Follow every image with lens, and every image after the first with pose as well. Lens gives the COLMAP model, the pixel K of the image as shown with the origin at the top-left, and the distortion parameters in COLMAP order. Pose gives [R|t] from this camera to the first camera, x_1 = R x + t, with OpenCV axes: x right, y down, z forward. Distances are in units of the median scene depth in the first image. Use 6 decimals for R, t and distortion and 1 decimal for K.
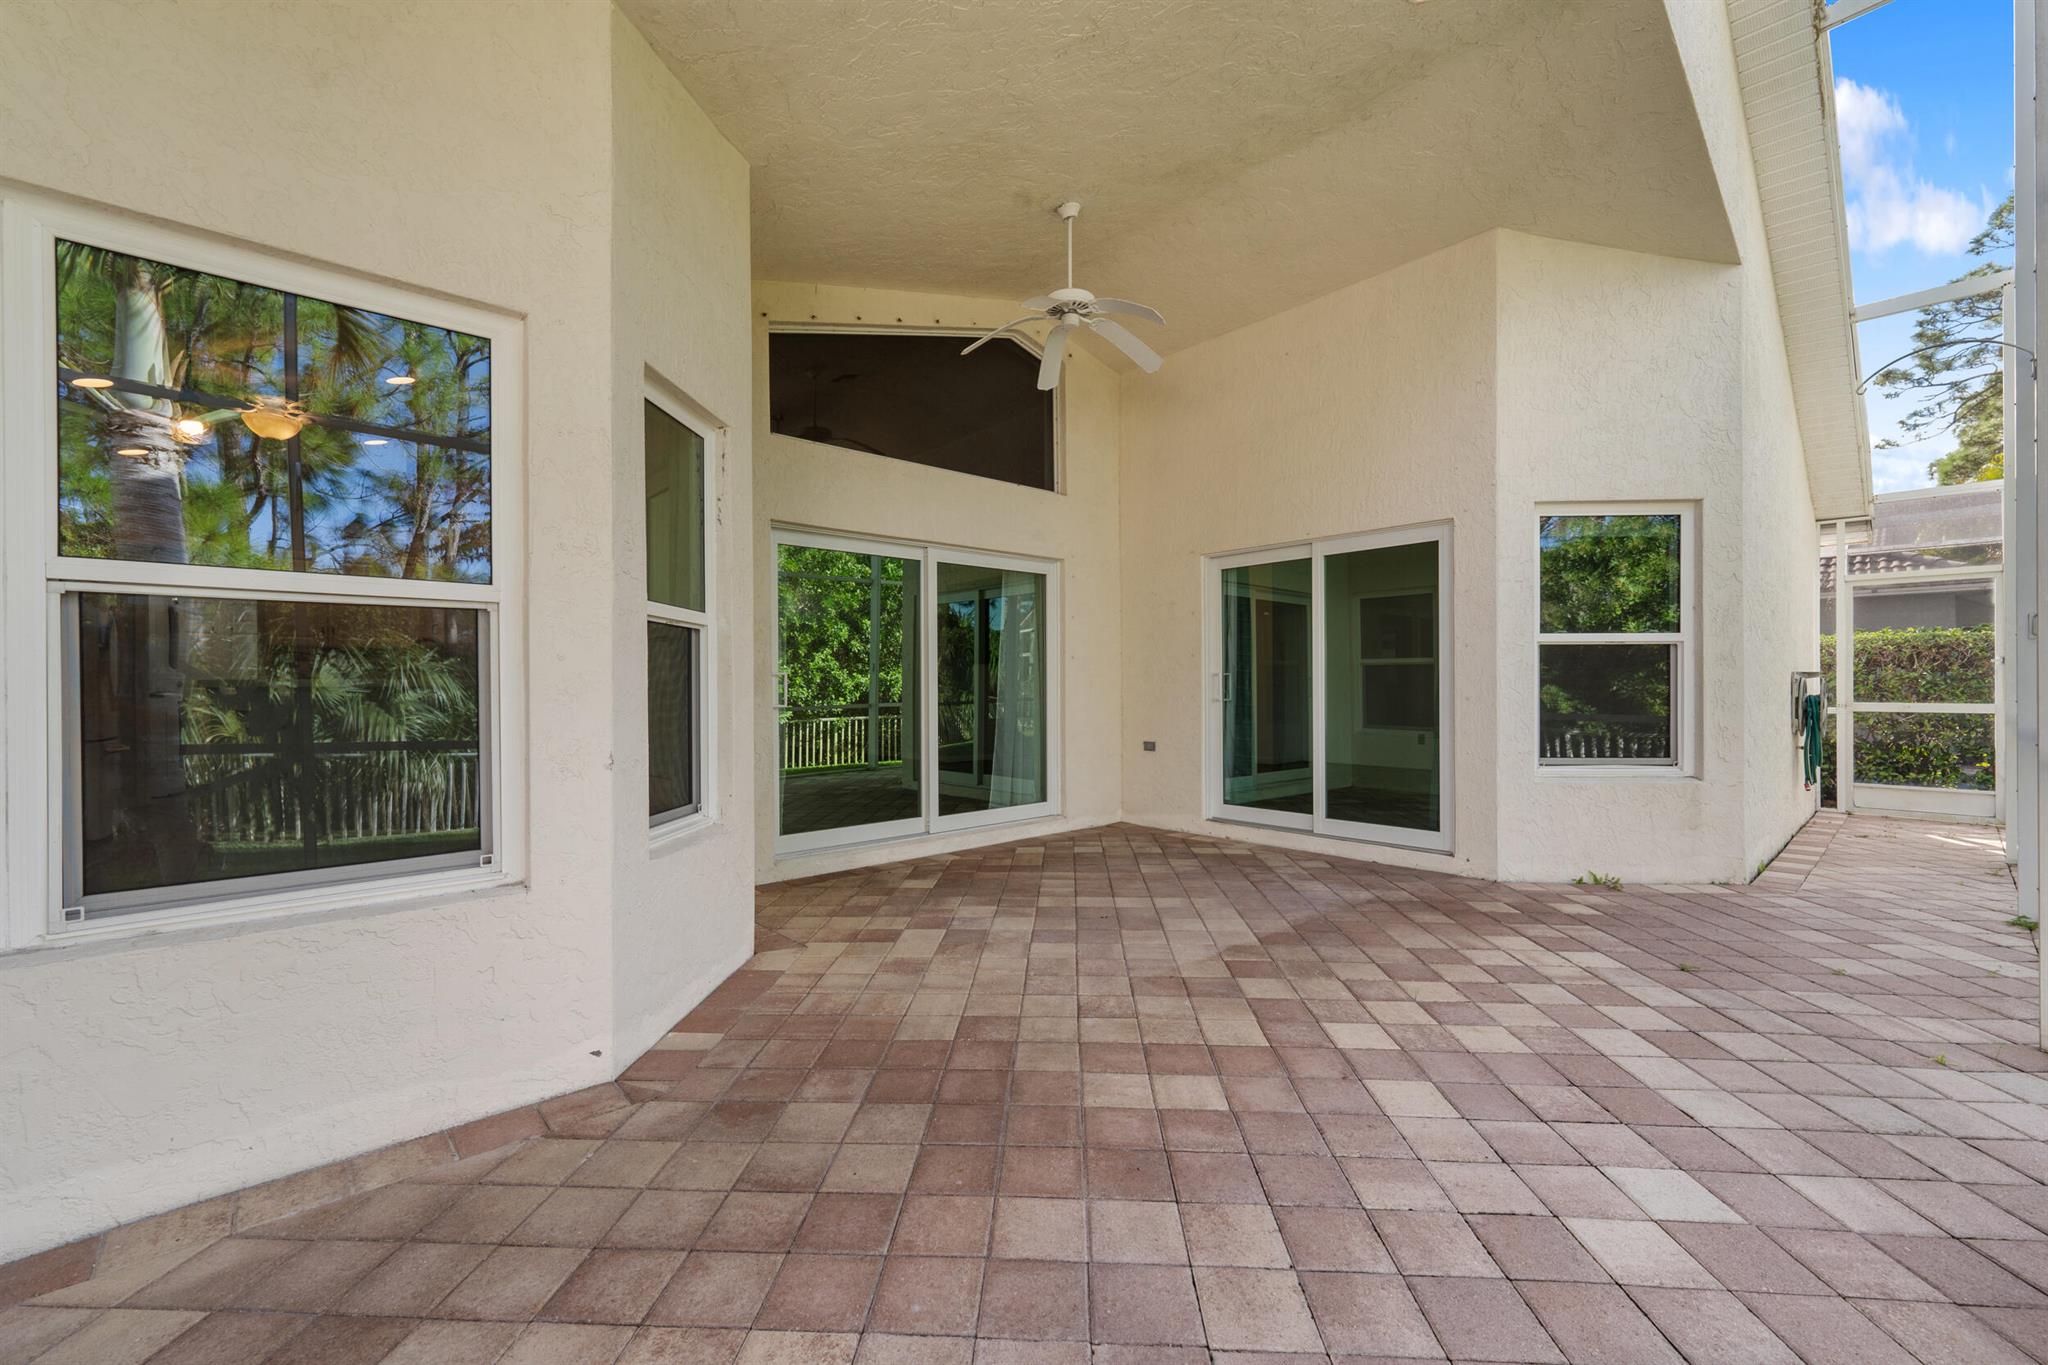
lens RADIAL K [[841.9, 0, 1014.5], [0, 841.9, 671.3], [0, 0, 1]] dist [-0.000417, -0.000037]
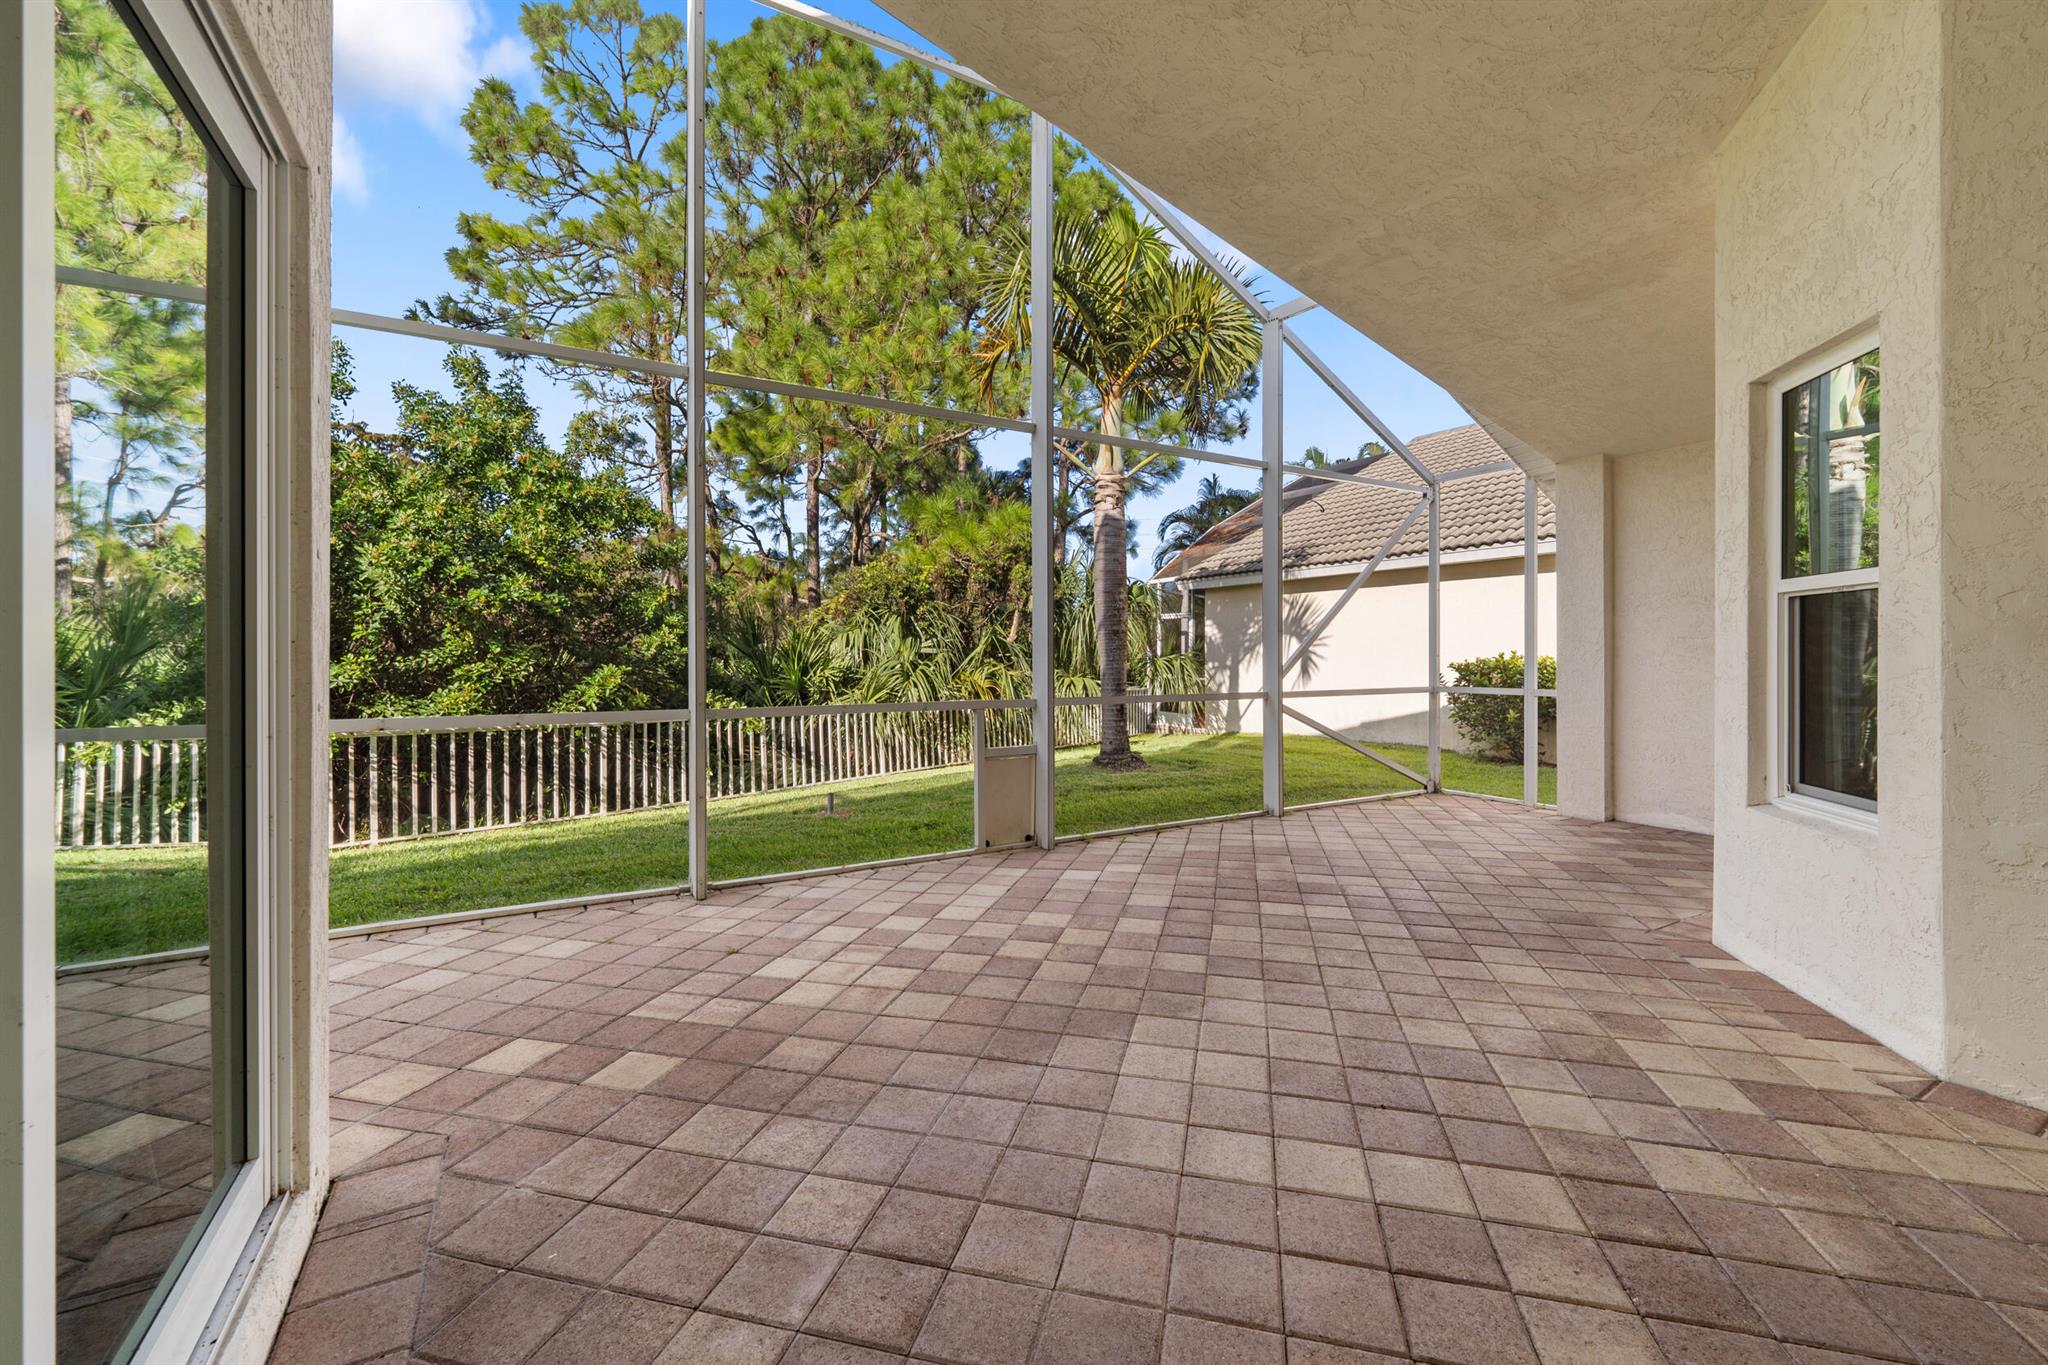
lens RADIAL K [[841.9, 0, 1014.5], [0, 841.9, 671.3], [0, 0, 1]] dist [-0.000417, -0.000037]
pose [[-0.980104, 0.003254, 0.198457, 0.283512], [0.002807, 0.999993, -0.002532, 0.028775], [-0.198464, -0.001925, -0.980106, 1.971137]]
